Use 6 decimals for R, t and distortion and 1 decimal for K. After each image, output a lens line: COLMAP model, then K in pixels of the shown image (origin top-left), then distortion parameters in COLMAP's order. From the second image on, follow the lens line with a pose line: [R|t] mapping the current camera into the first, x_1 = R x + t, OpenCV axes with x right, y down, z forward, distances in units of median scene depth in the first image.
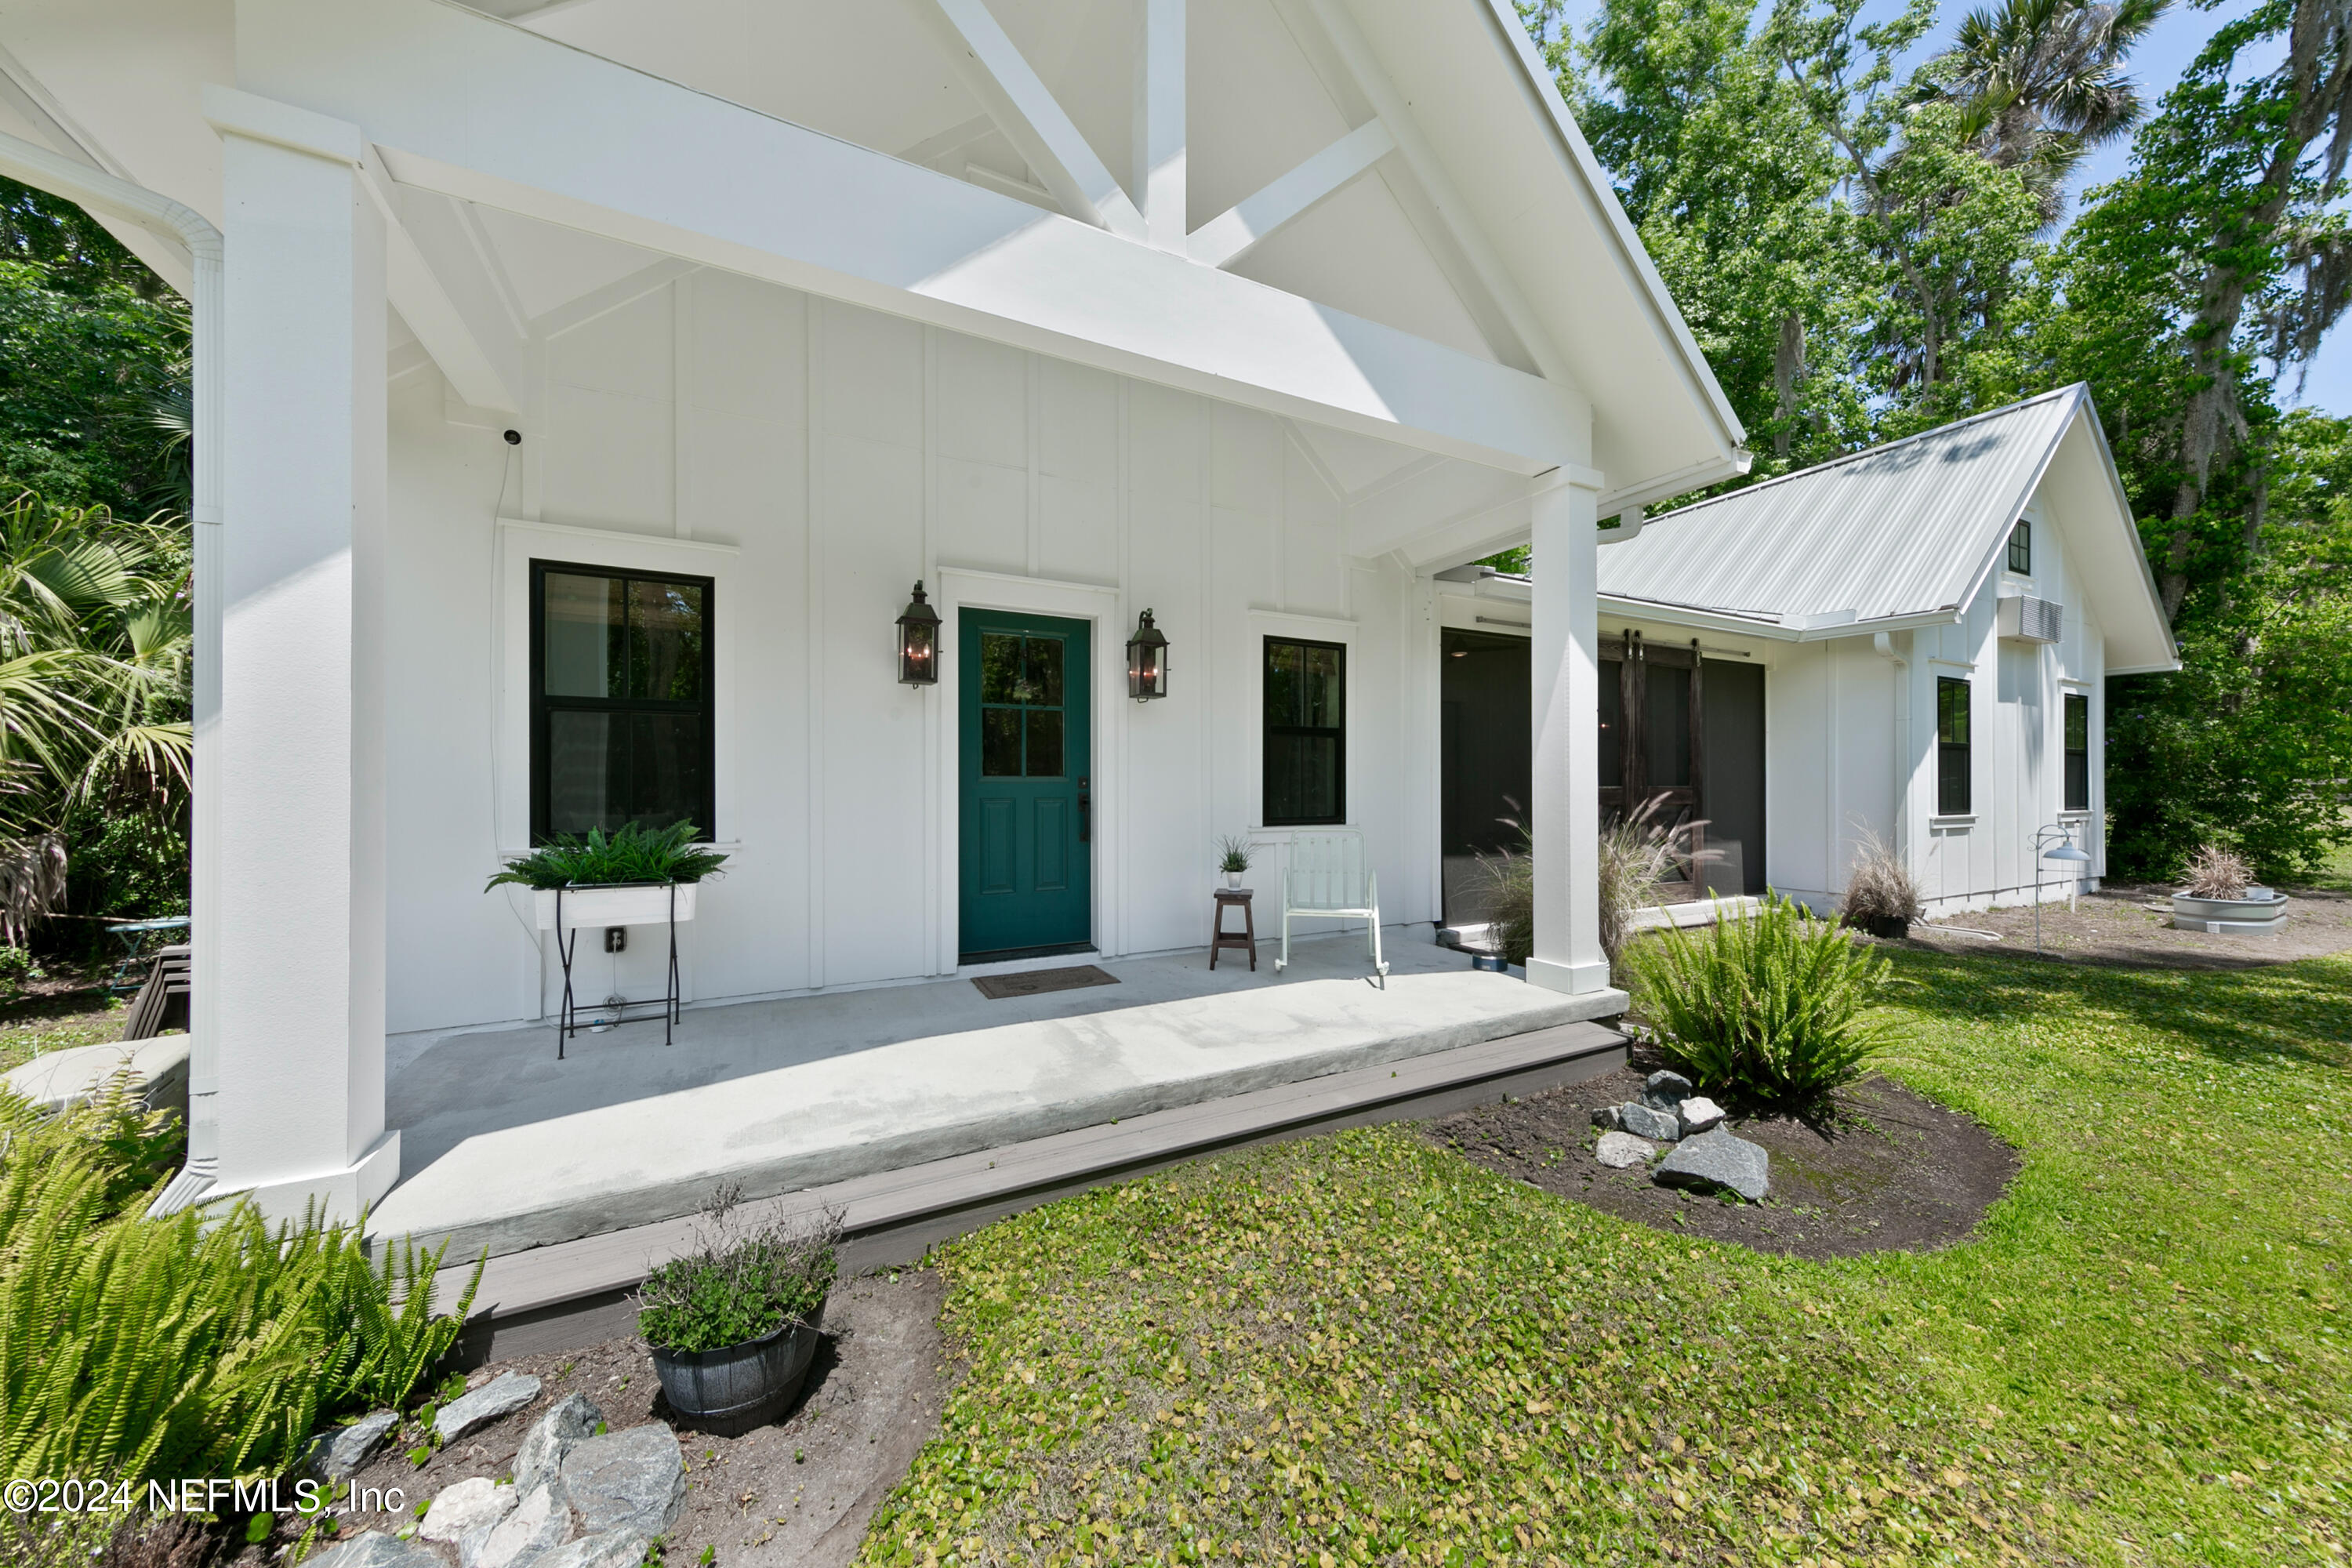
lens RADIAL K [[807.5, 0, 1180.2], [0, 807.5, 786.8], [0, 0, 1]] dist [0.002357, 0.000084]
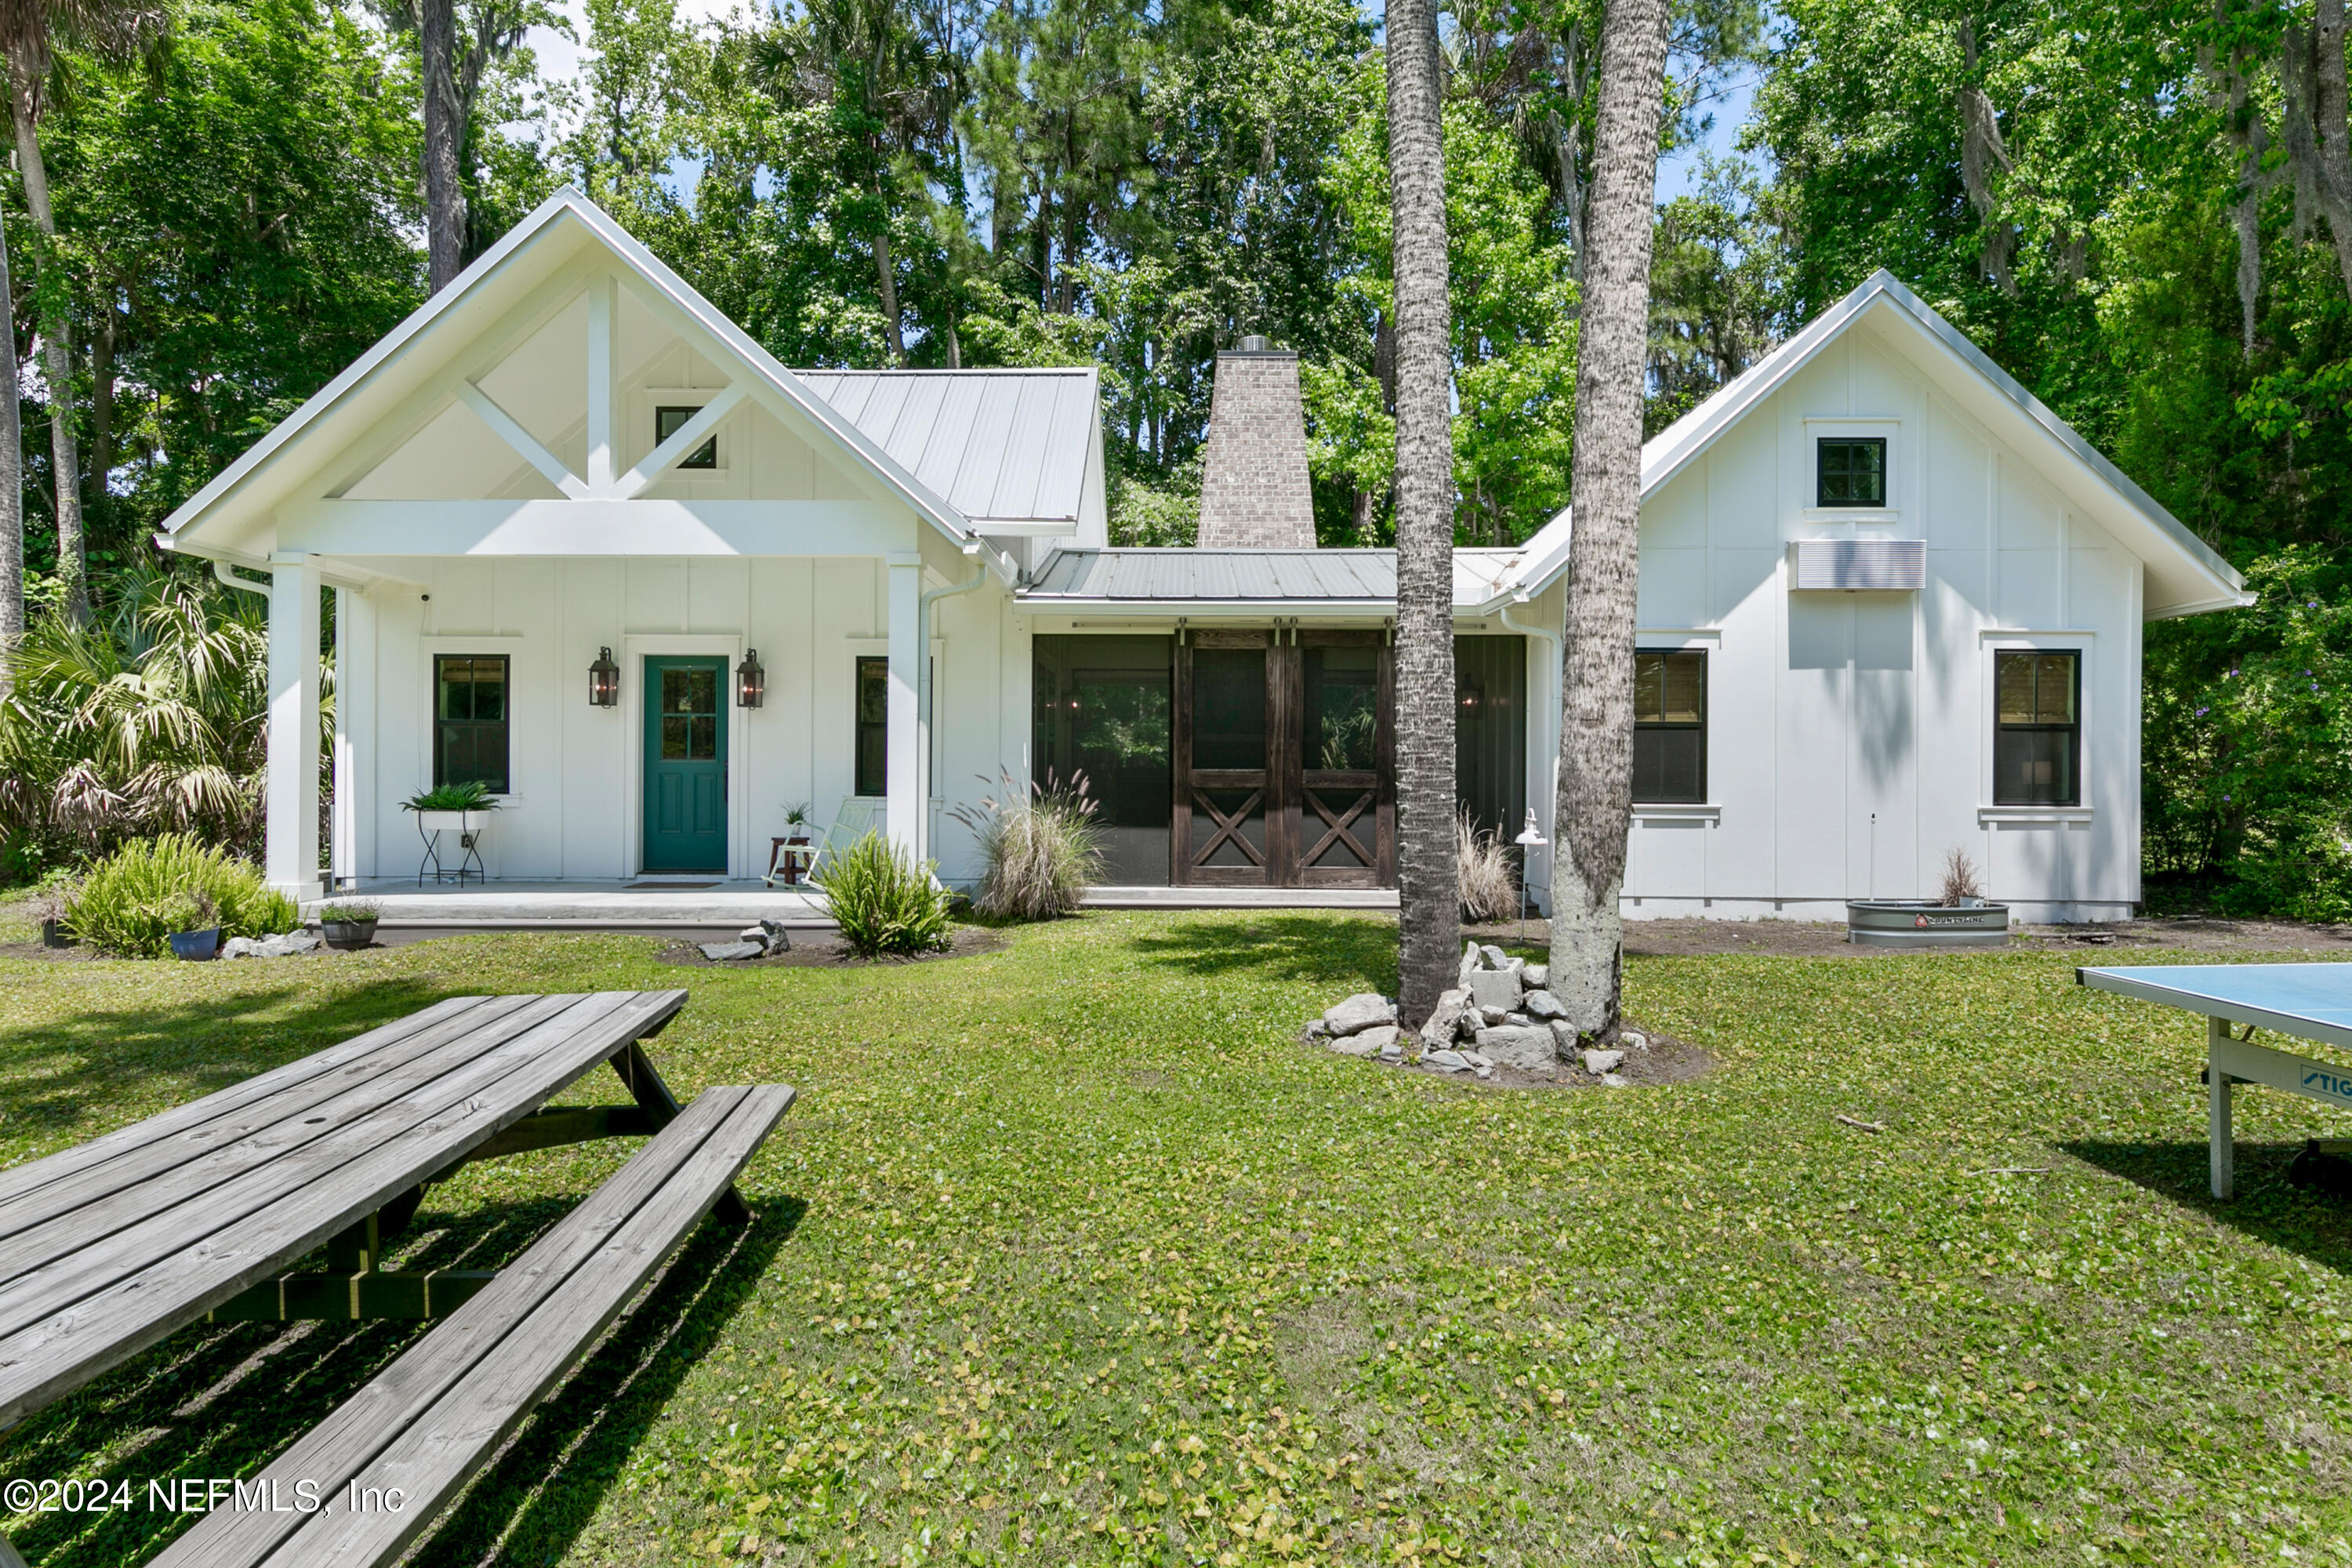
lens RADIAL K [[1237.1, 0, 1175.4], [0, 1237.1, 773.1], [0, 0, 1]] dist [0.001055, 0.000327]
pose [[0.882198, 0.005320, -0.470848, 1.910487], [-0.006854, 0.999975, -0.001542, 0.012189], [0.470828, 0.004588, 0.882213, -0.728013]]
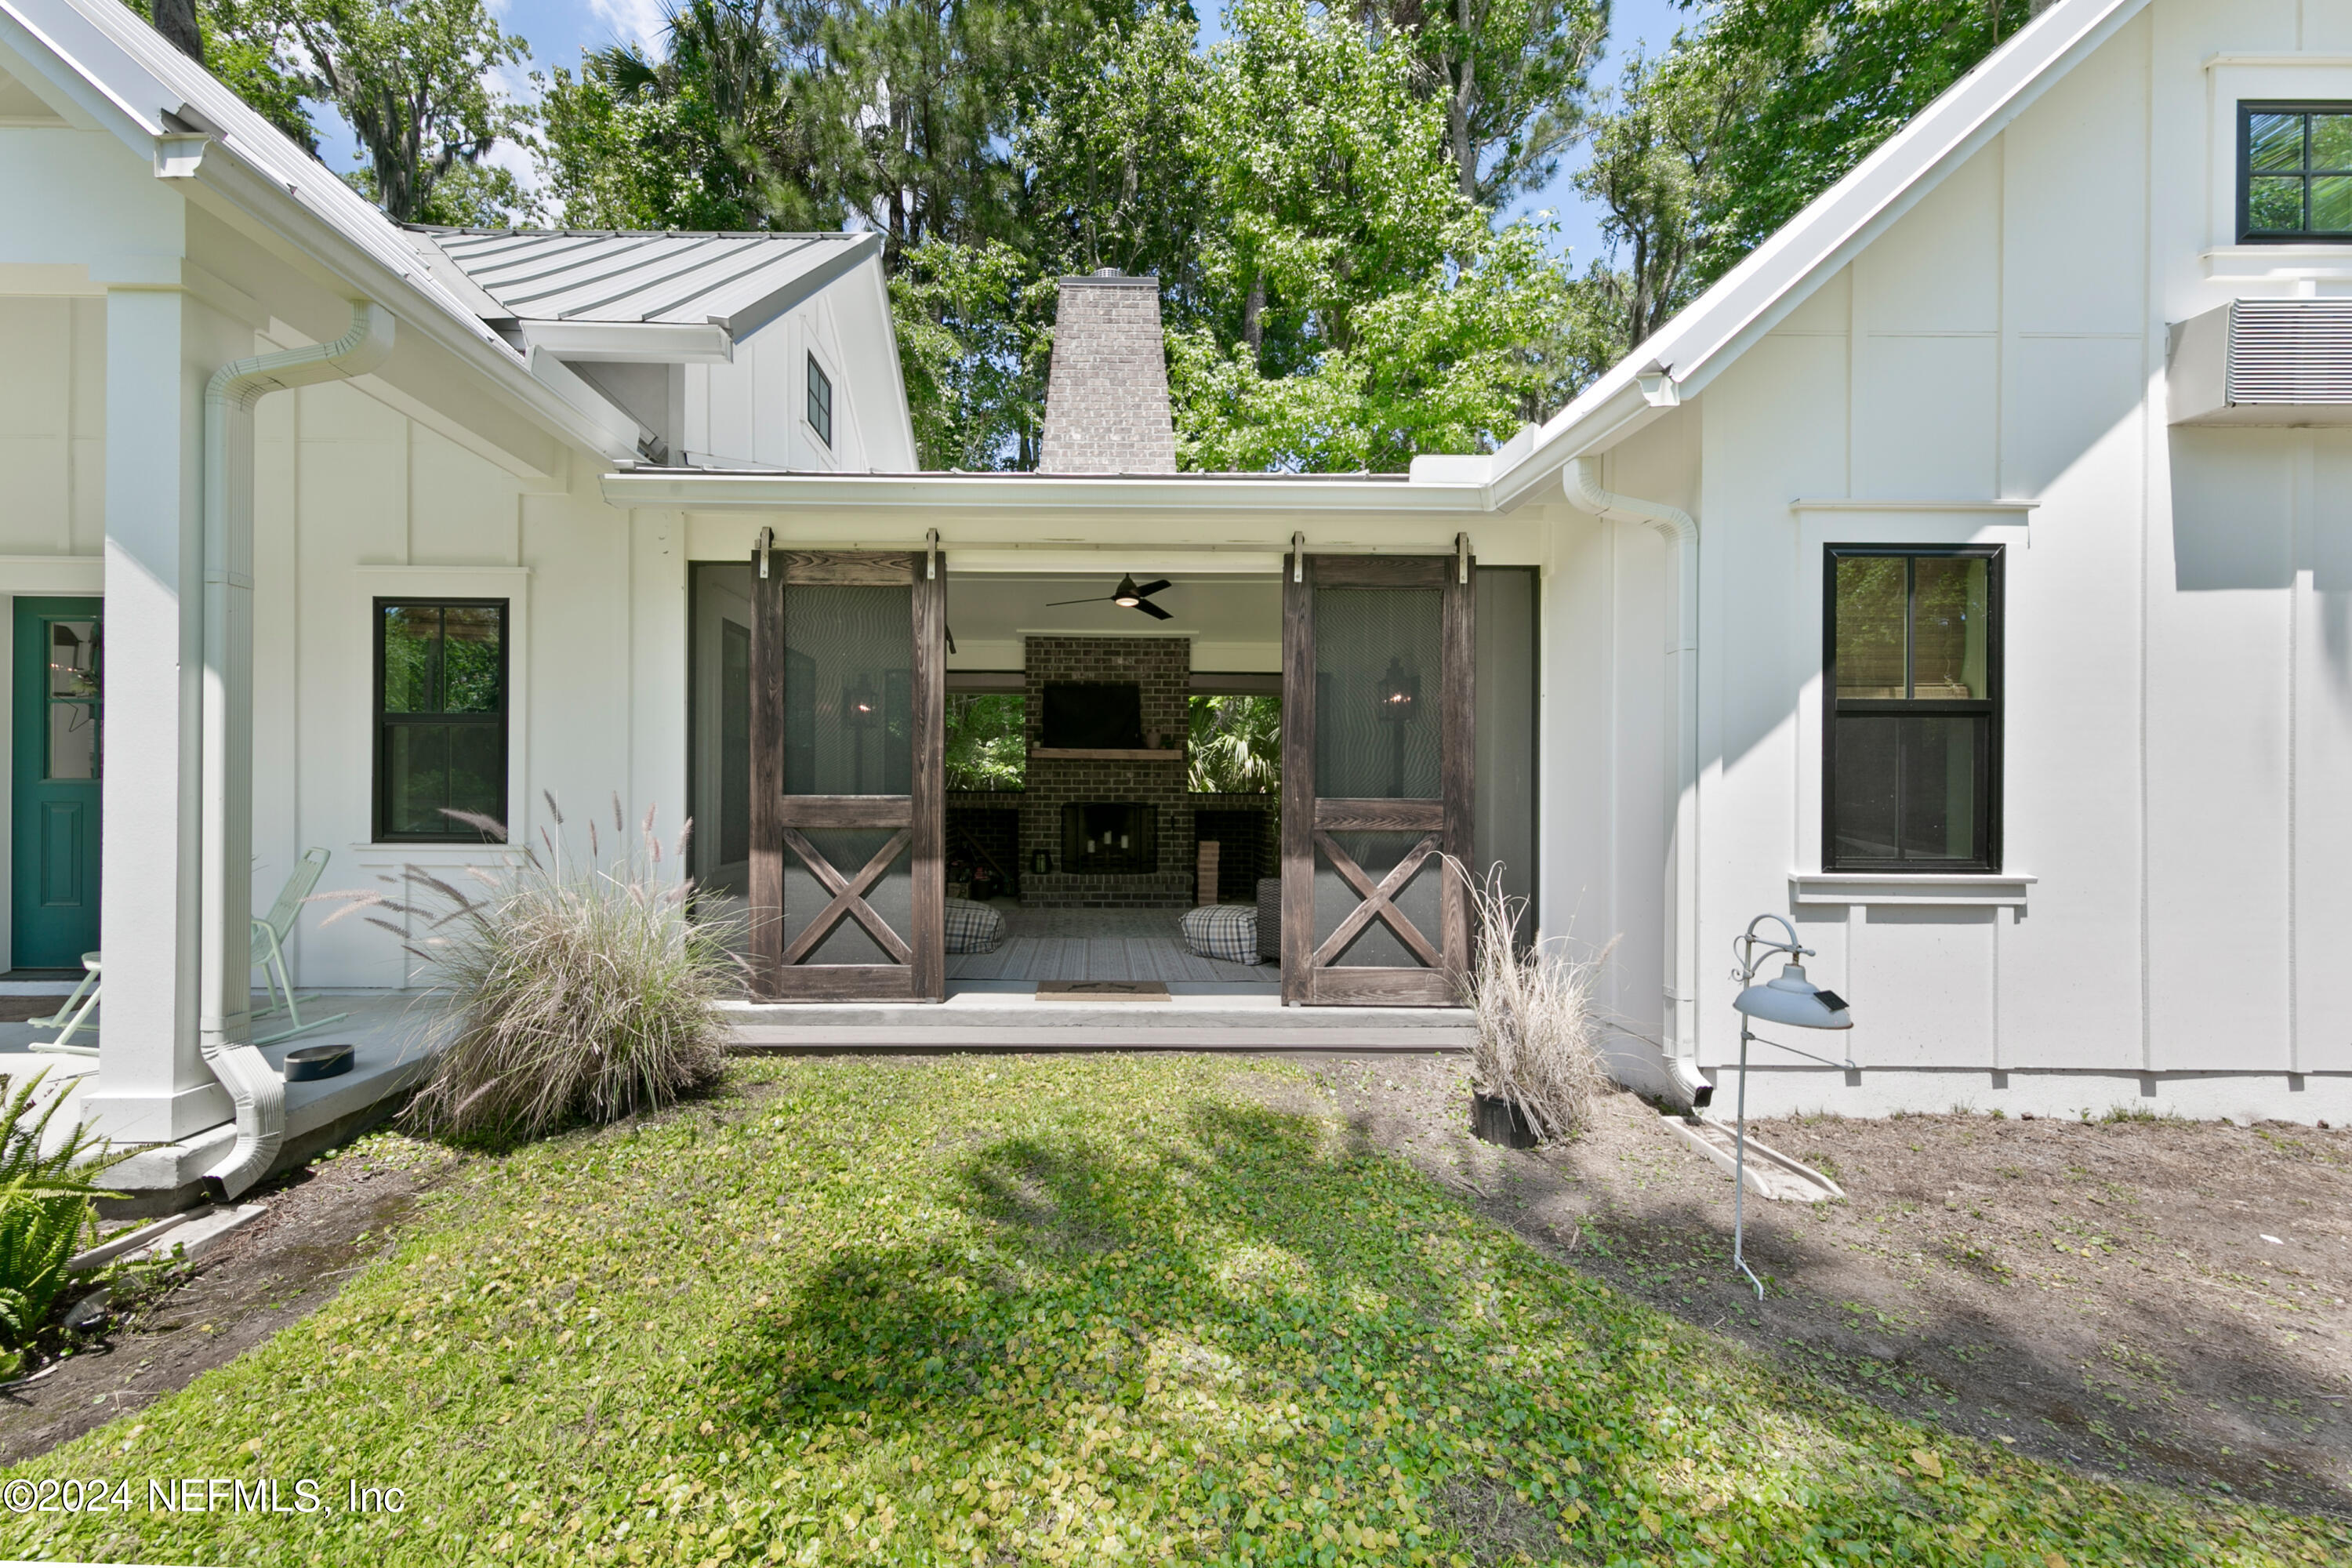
lens RADIAL K [[822.7, 0, 1104.8], [0, 822.7, 790.7], [0, 0, 1]] dist [0.002472, 0.000123]
pose [[0.891798, 0.005728, -0.452398, 1.329493], [-0.007451, 0.999970, -0.002027, -0.005390], [0.452373, 0.005178, 0.891814, 0.745043]]
